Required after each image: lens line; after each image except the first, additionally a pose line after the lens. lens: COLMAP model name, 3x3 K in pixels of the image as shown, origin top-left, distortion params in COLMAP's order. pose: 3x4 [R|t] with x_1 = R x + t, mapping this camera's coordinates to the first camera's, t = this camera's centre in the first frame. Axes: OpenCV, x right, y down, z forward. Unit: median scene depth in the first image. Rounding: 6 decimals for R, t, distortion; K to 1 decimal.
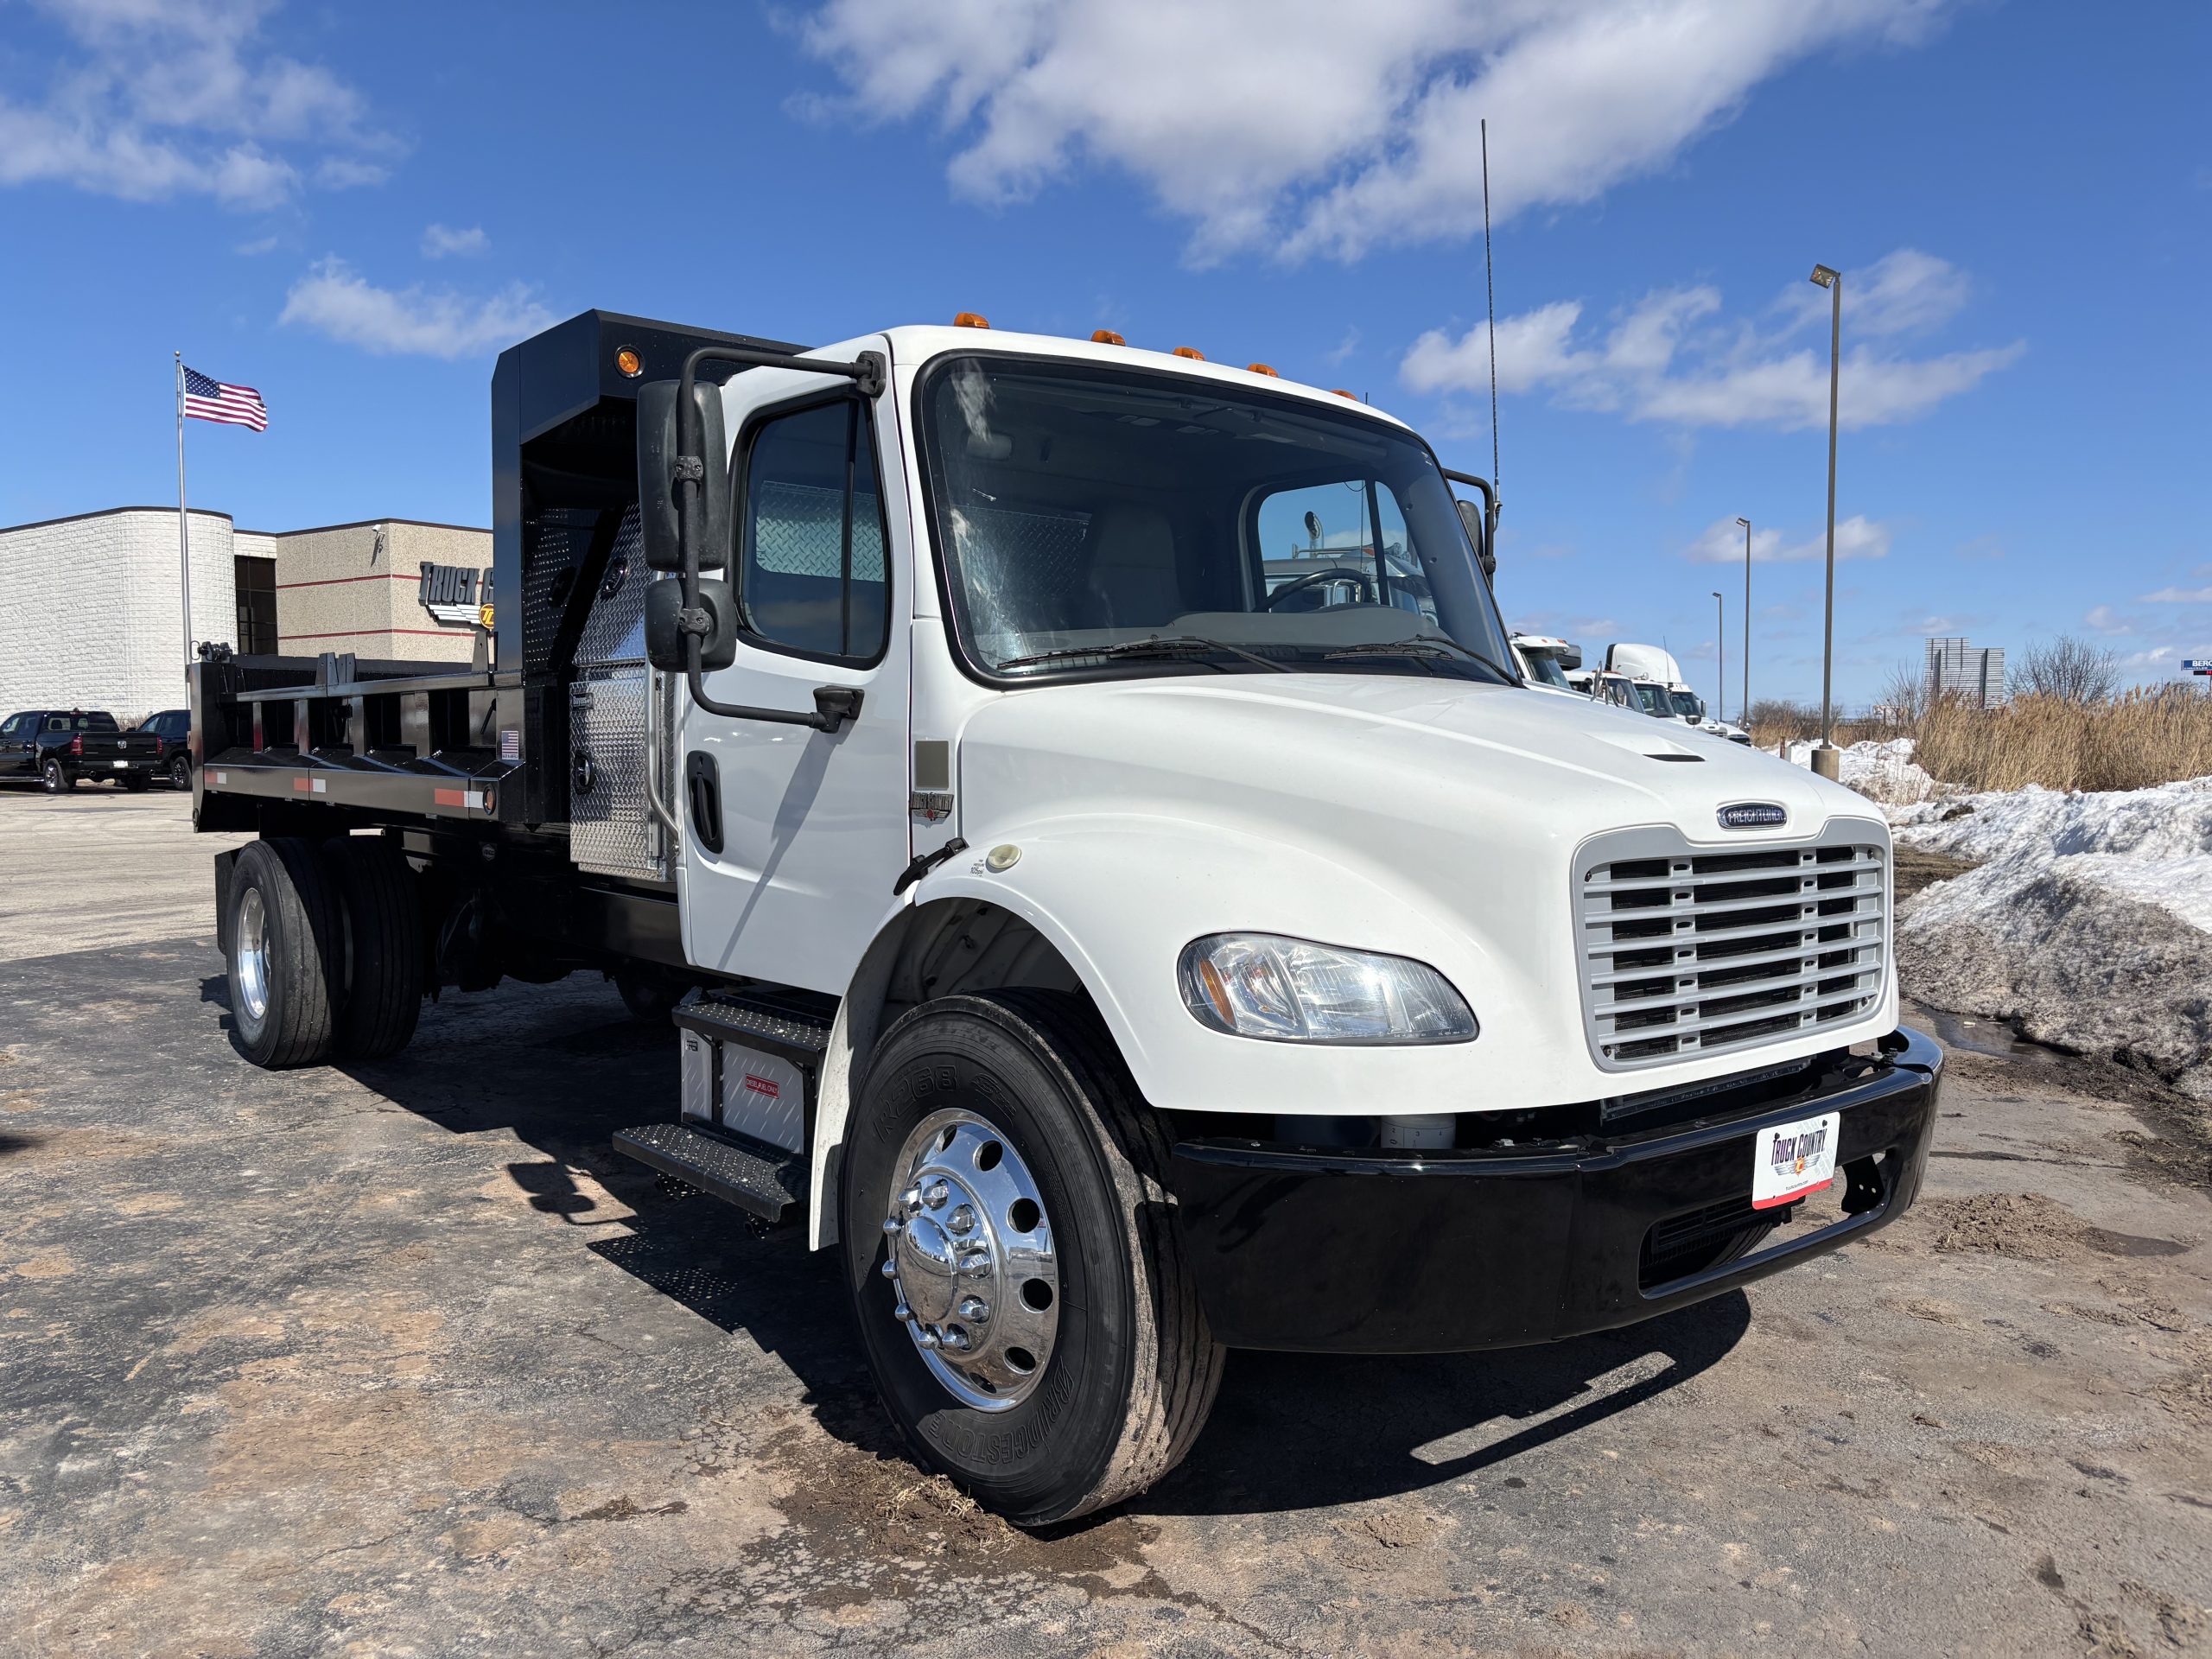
lens RADIAL K [[1671.2, 0, 1106.0], [0, 1671.2, 829.5], [0, 0, 1]] dist [0.063703, -0.070322]
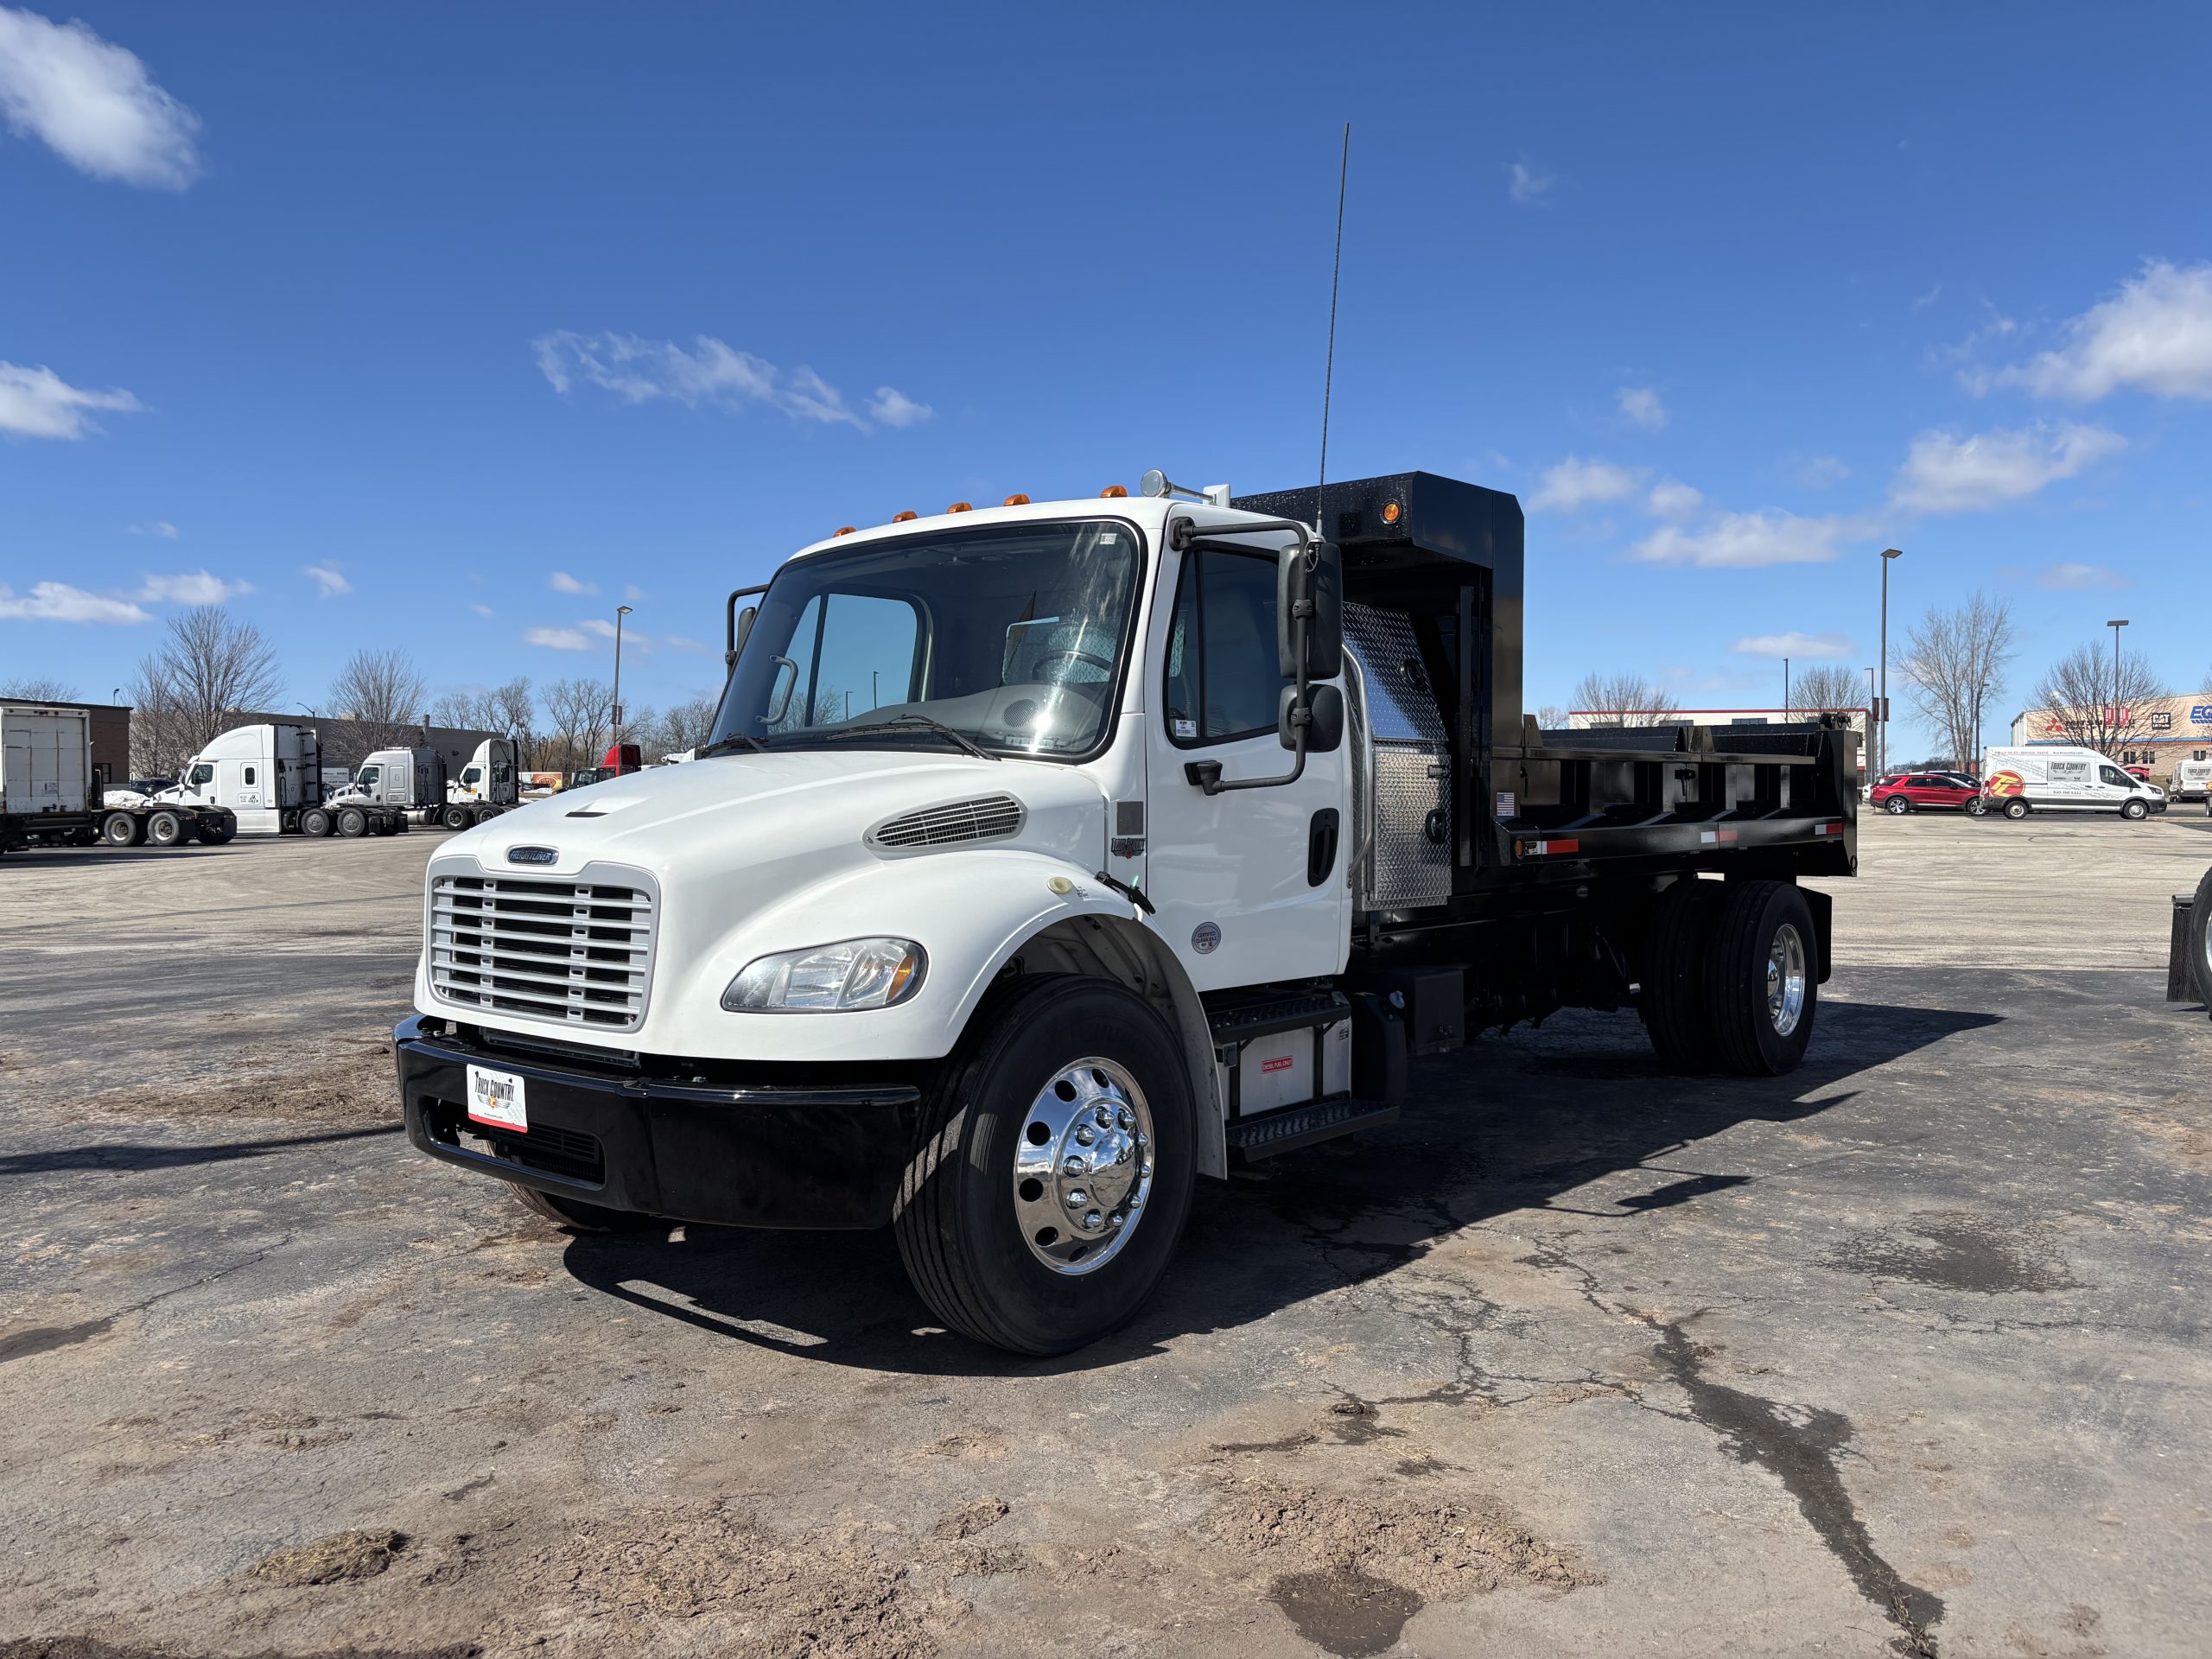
lens RADIAL K [[1700.8, 0, 1106.0], [0, 1700.8, 829.5], [0, 0, 1]] dist [0.025821, 0.004028]
pose [[0.157342, 0.017151, -0.987395, 1.657774], [-0.047082, 0.998842, 0.009847, -0.058770], [0.986421, 0.044939, 0.157967, 1.108047]]
